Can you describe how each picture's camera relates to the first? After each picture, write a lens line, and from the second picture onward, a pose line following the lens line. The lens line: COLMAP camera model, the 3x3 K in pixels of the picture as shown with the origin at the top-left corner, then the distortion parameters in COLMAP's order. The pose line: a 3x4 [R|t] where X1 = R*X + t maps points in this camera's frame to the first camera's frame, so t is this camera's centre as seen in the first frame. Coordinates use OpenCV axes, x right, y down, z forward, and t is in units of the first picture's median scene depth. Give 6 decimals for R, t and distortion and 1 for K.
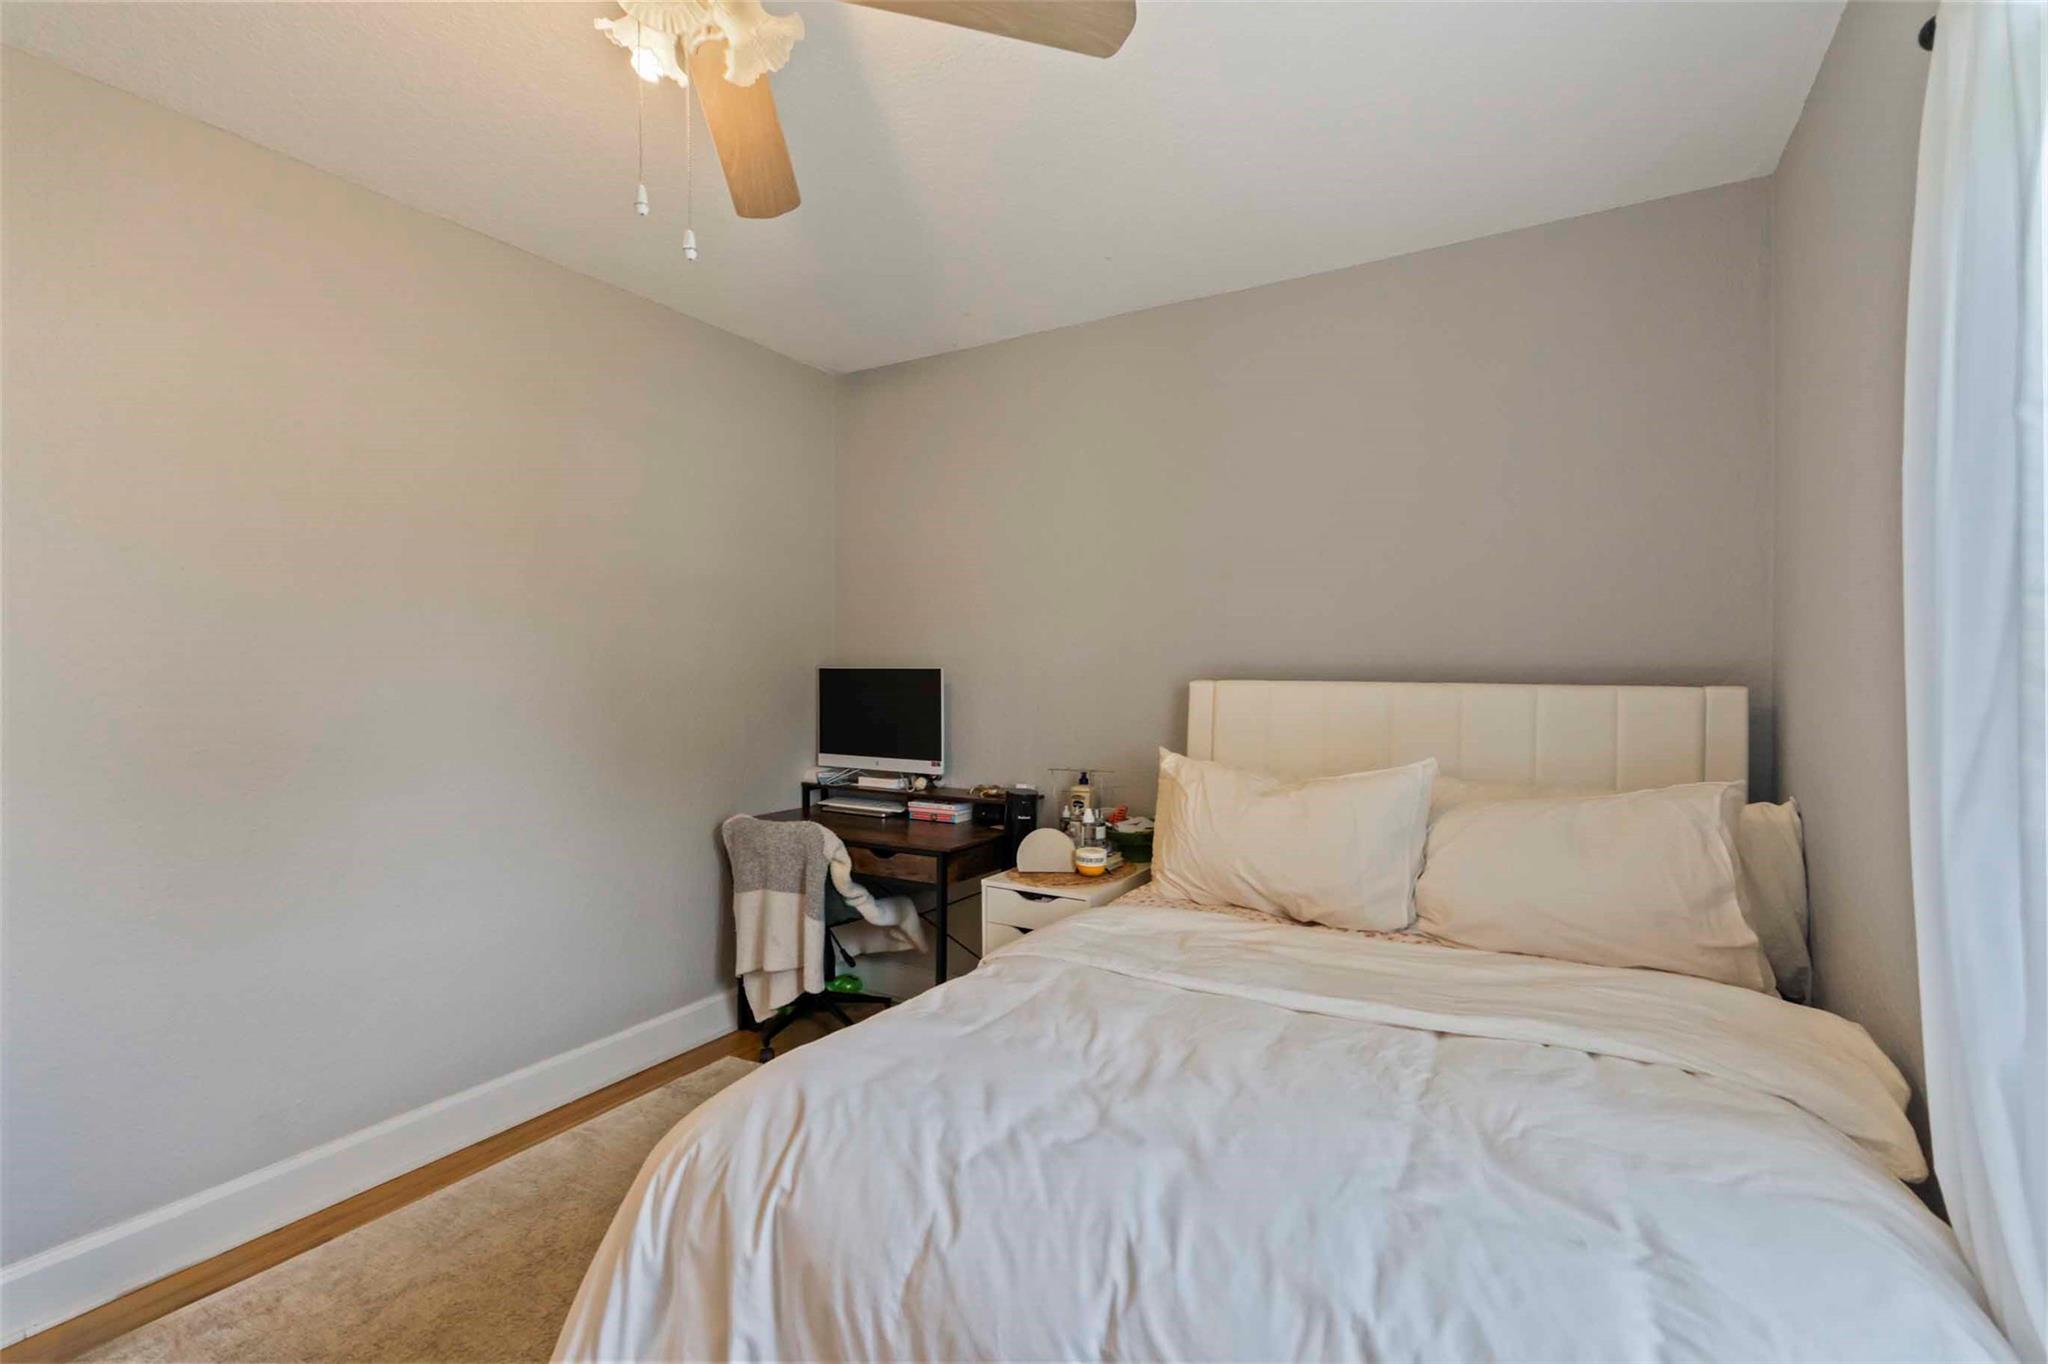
lens RADIAL K [[933.0, 0, 1041.1], [0, 933.0, 671.6], [0, 0, 1]] dist [-0.003412, 0.001150]
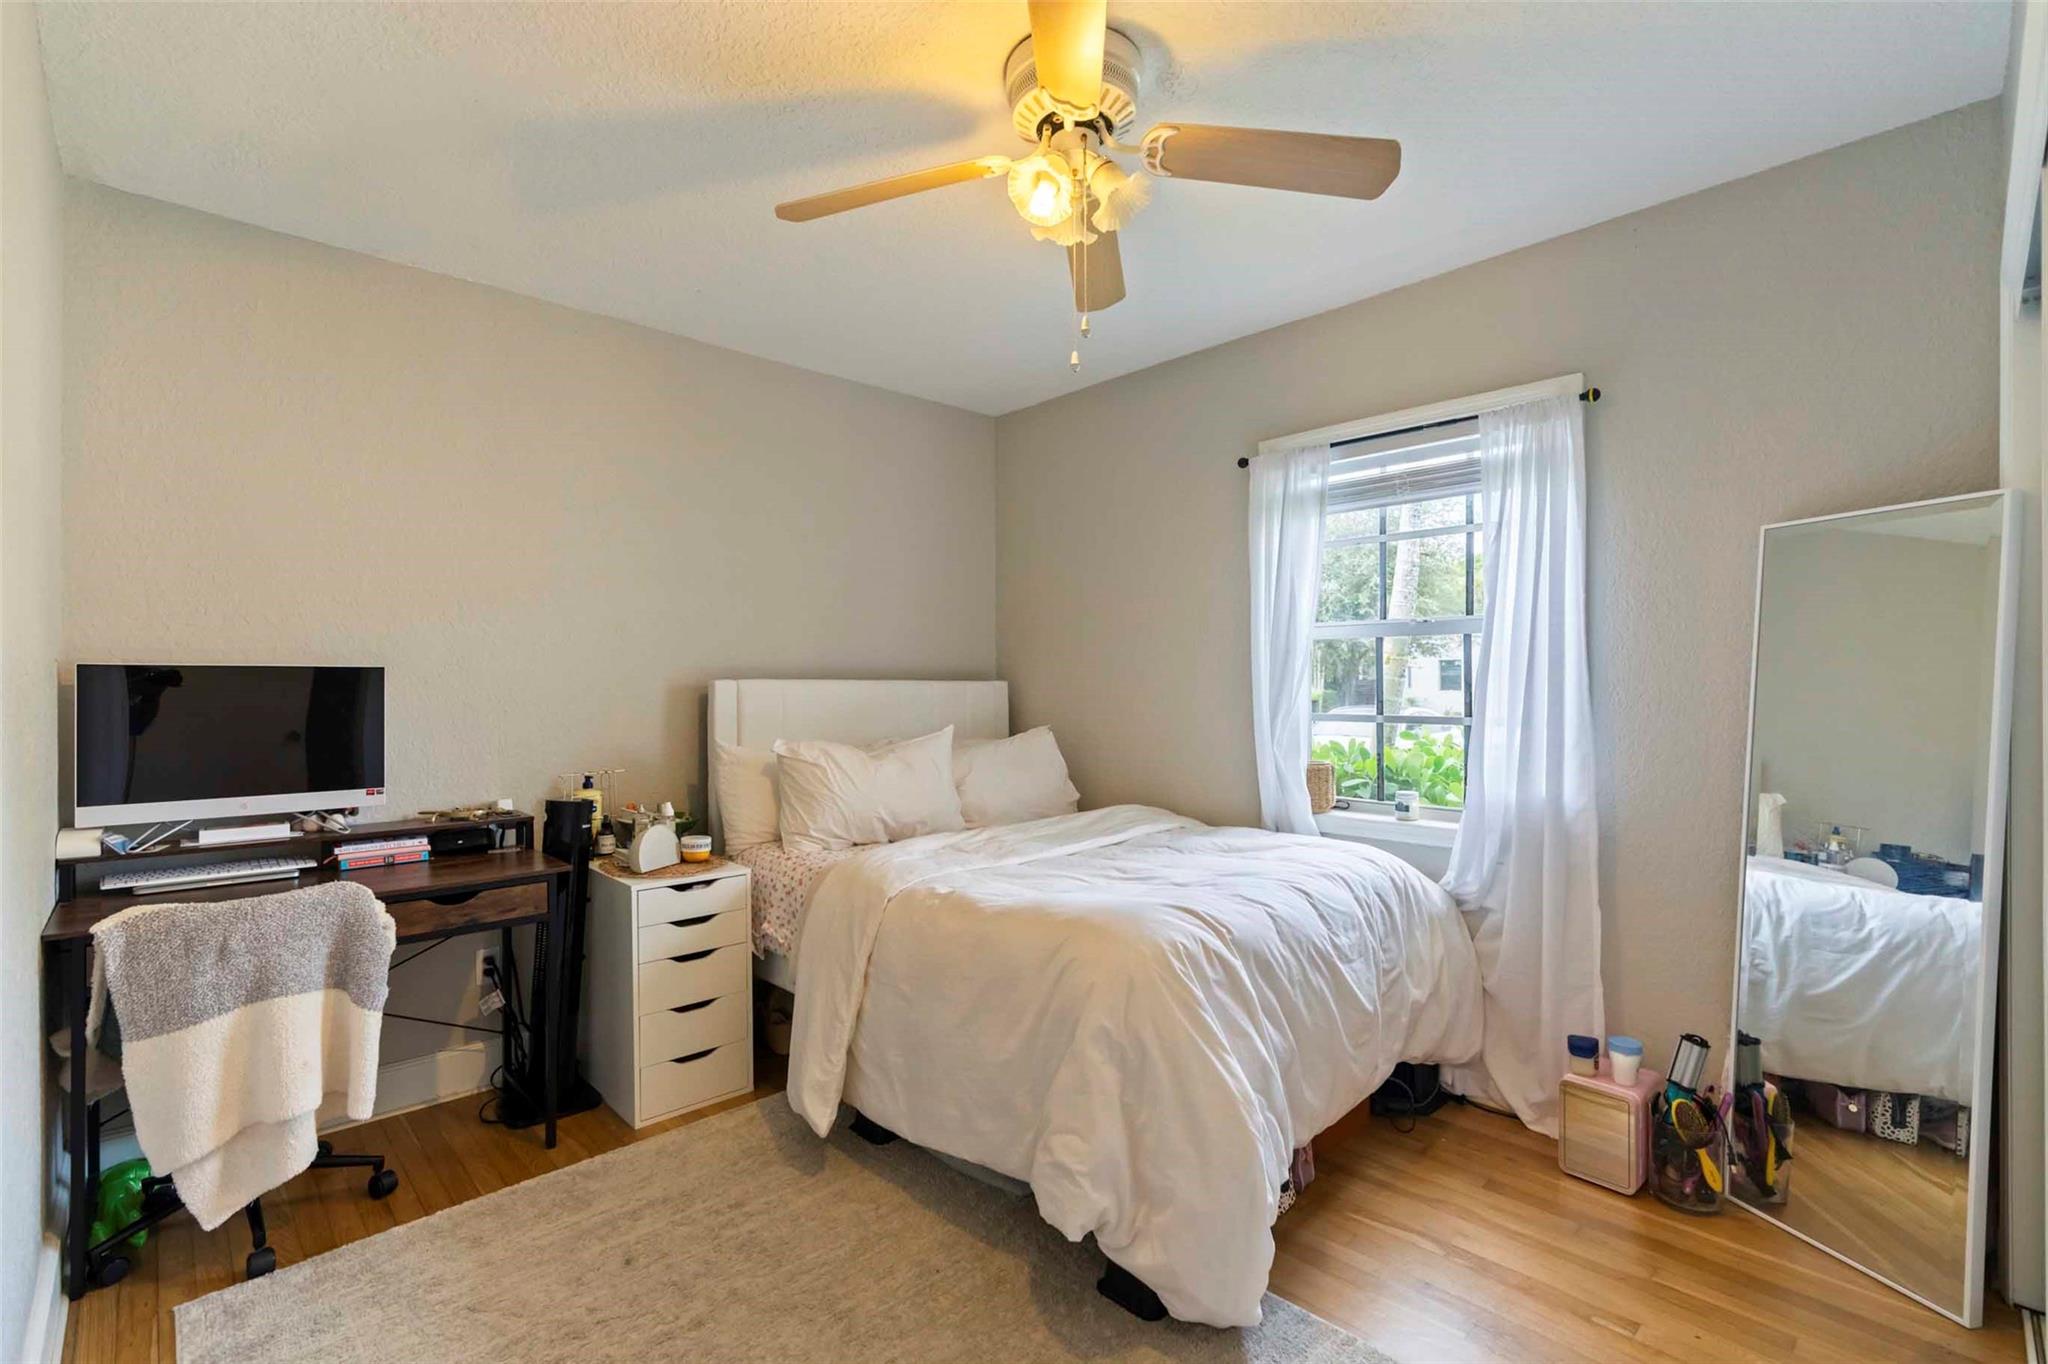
lens RADIAL K [[933.0, 0, 1041.1], [0, 933.0, 671.6], [0, 0, 1]] dist [-0.003412, 0.001150]
pose [[0.246199, 0.009122, 0.969176, -0.772677], [0.003476, 0.999941, -0.010294, 0.011704], [-0.969213, 0.005903, 0.246153, 0.307205]]
